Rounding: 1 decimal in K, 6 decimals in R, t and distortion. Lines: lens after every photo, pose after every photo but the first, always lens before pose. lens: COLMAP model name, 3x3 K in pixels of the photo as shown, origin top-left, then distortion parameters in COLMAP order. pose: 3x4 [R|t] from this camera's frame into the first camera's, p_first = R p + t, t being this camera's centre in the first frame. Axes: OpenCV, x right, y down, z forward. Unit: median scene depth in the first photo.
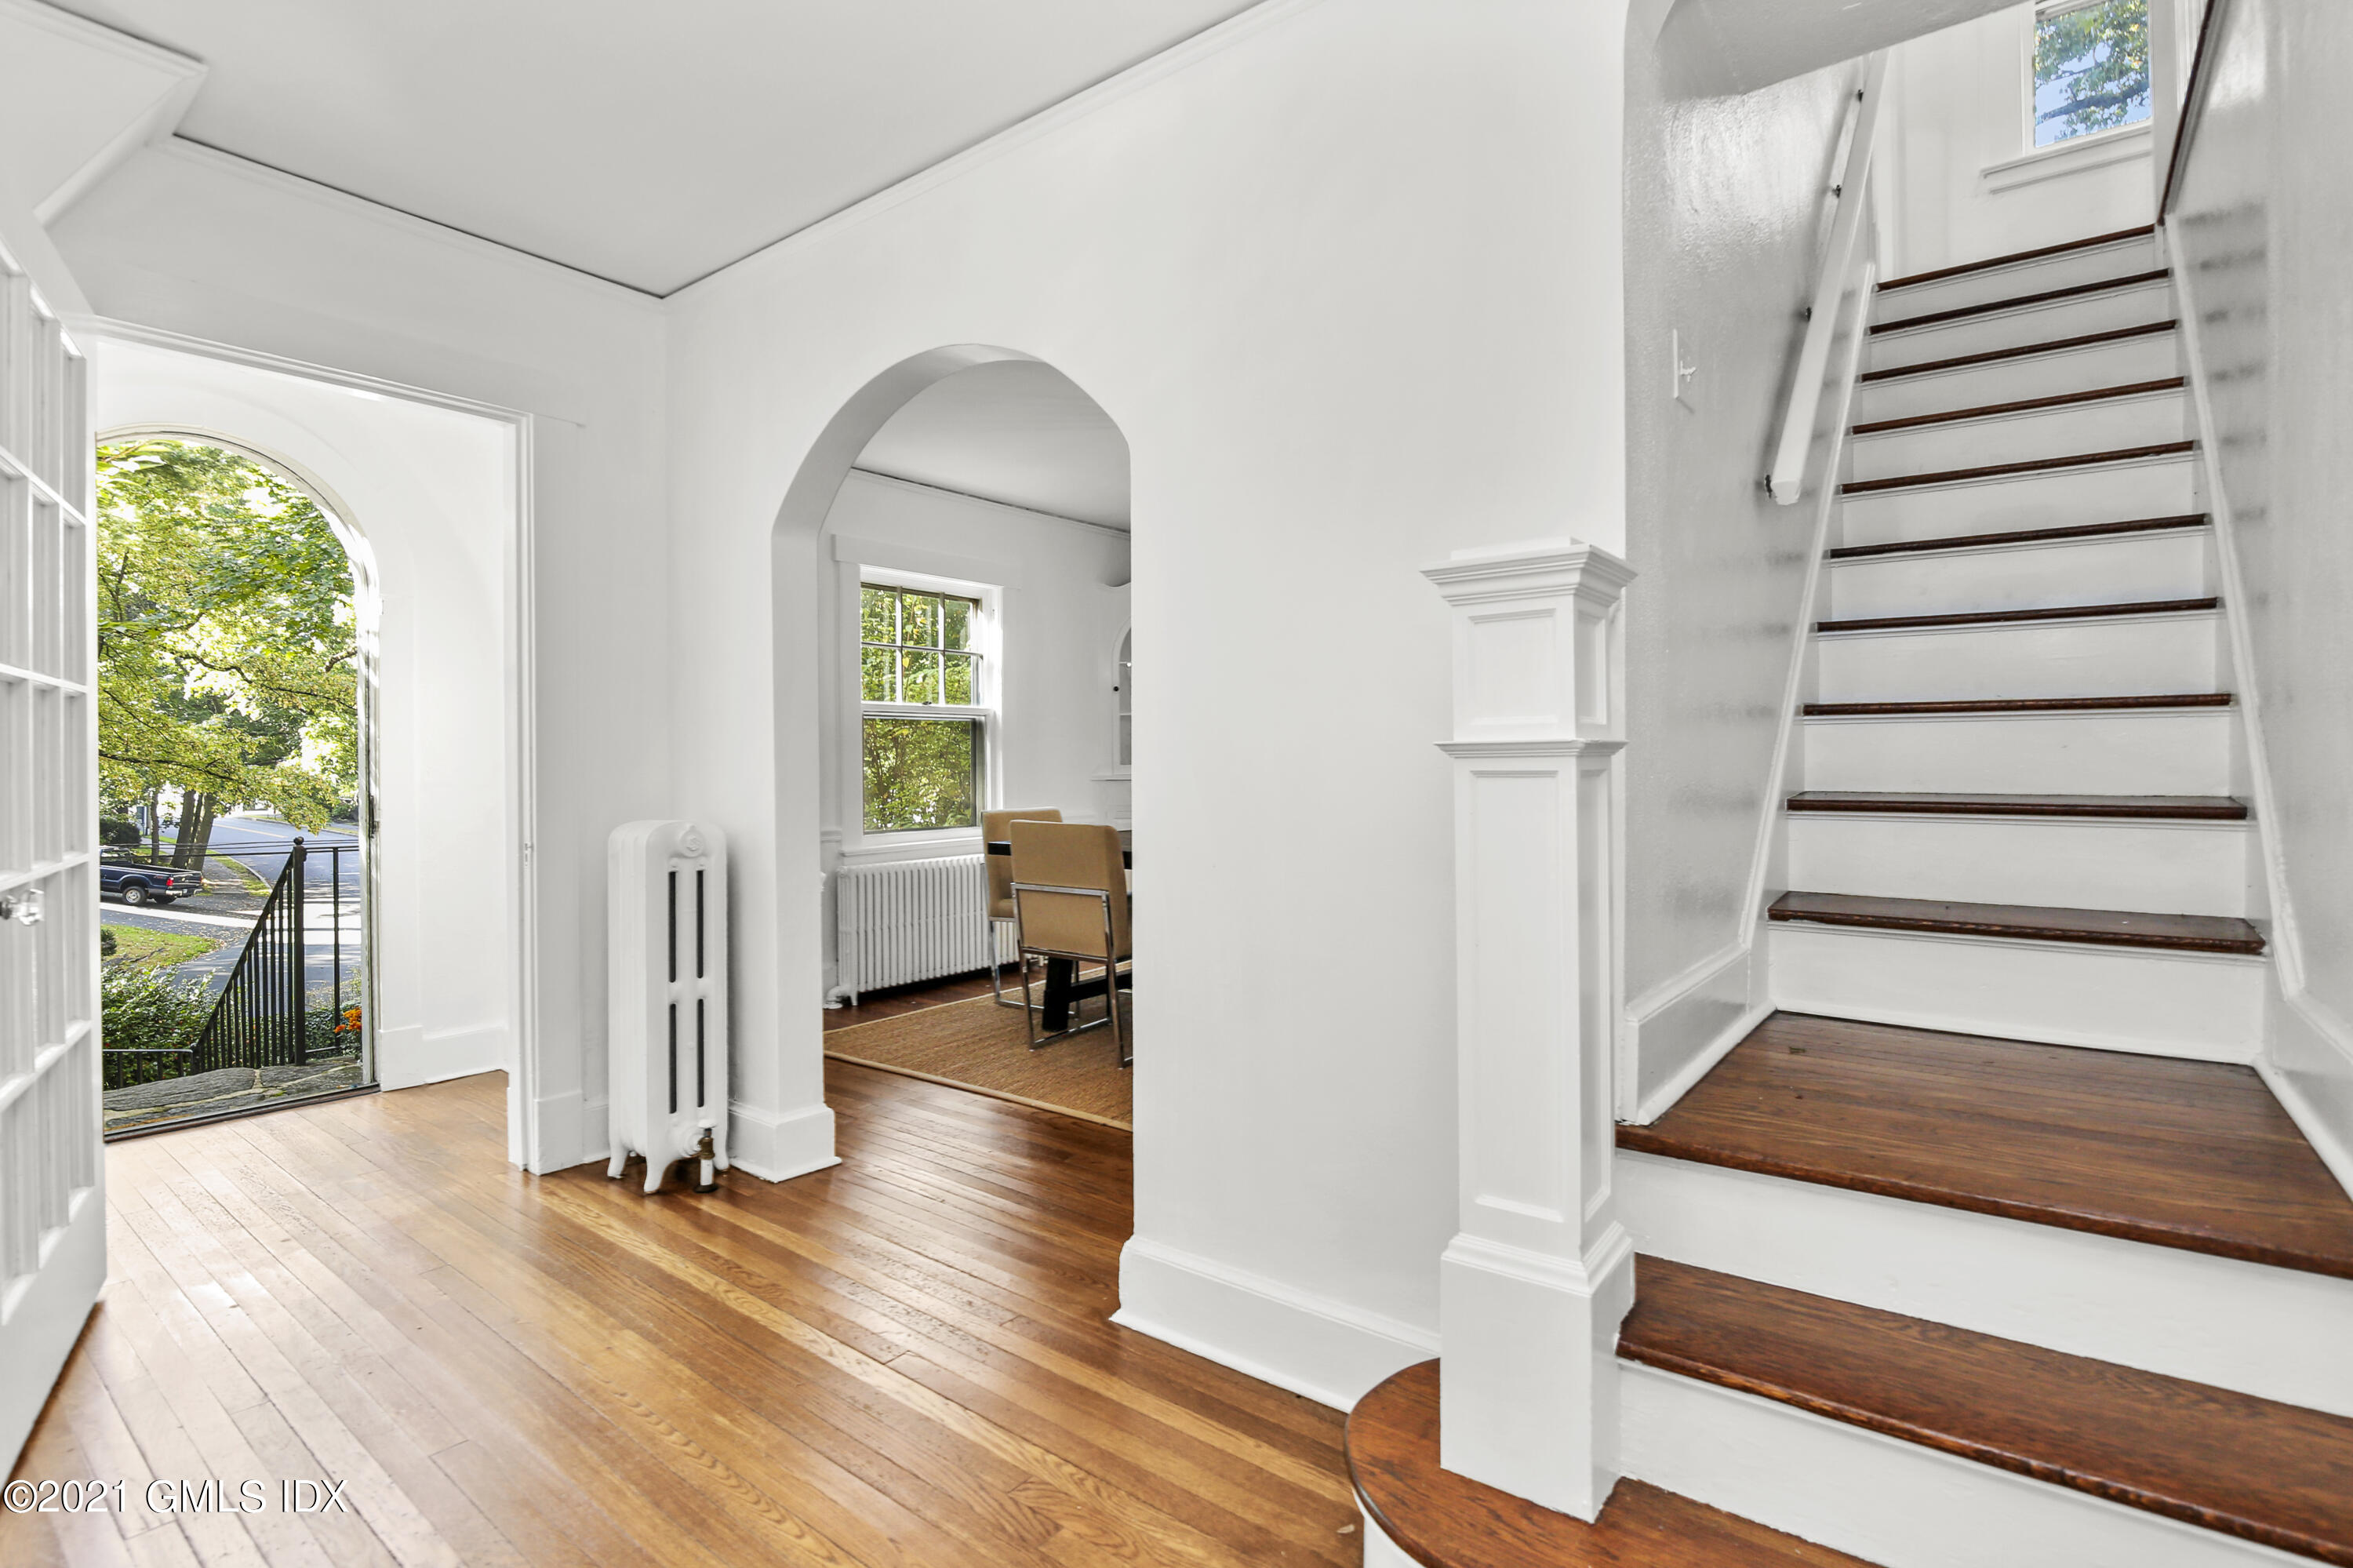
lens RADIAL K [[1113.6, 0, 1176.5], [0, 1113.6, 784.0], [0, 0, 1]] dist [0.012964, -0.007848]
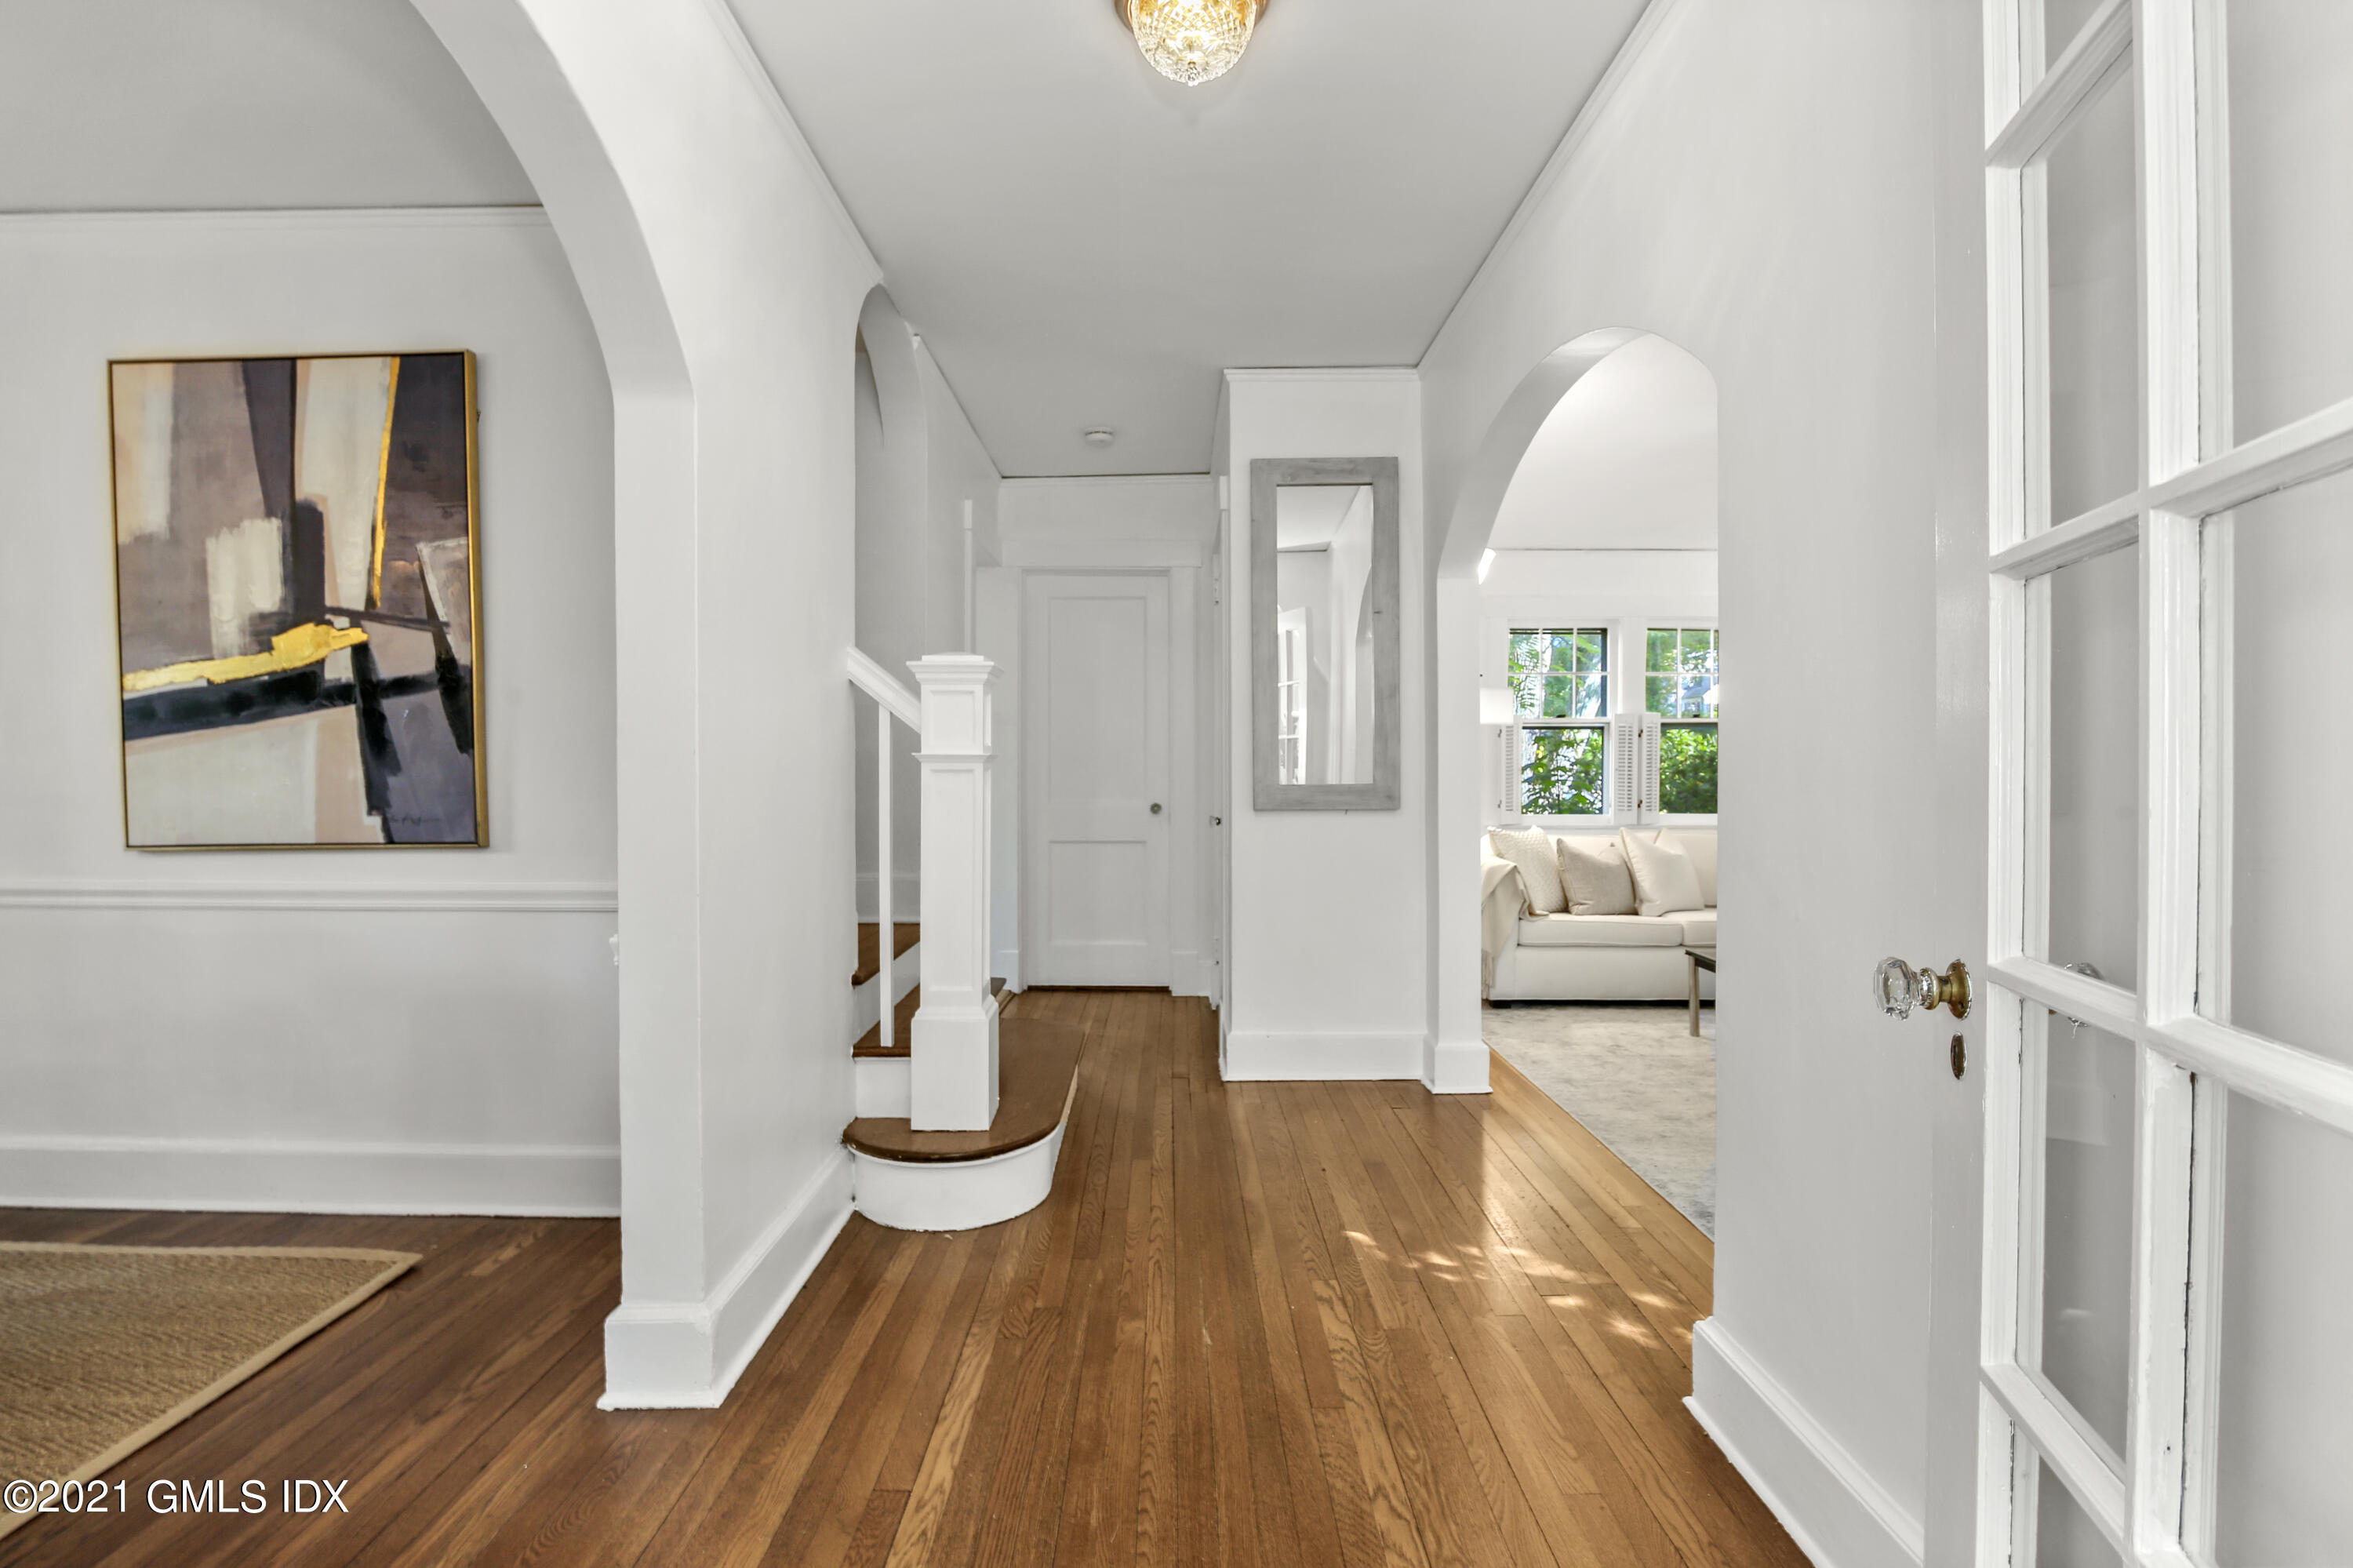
lens RADIAL K [[1089.1, 0, 1173.8], [0, 1089.1, 757.0], [0, 0, 1]] dist [-0.016224, -0.000218]
pose [[-0.620336, 0.013306, 0.784223, -1.200416], [0.002603, 0.999886, -0.014906, -0.001676], [-0.784332, -0.007206, -0.620300, 1.603178]]
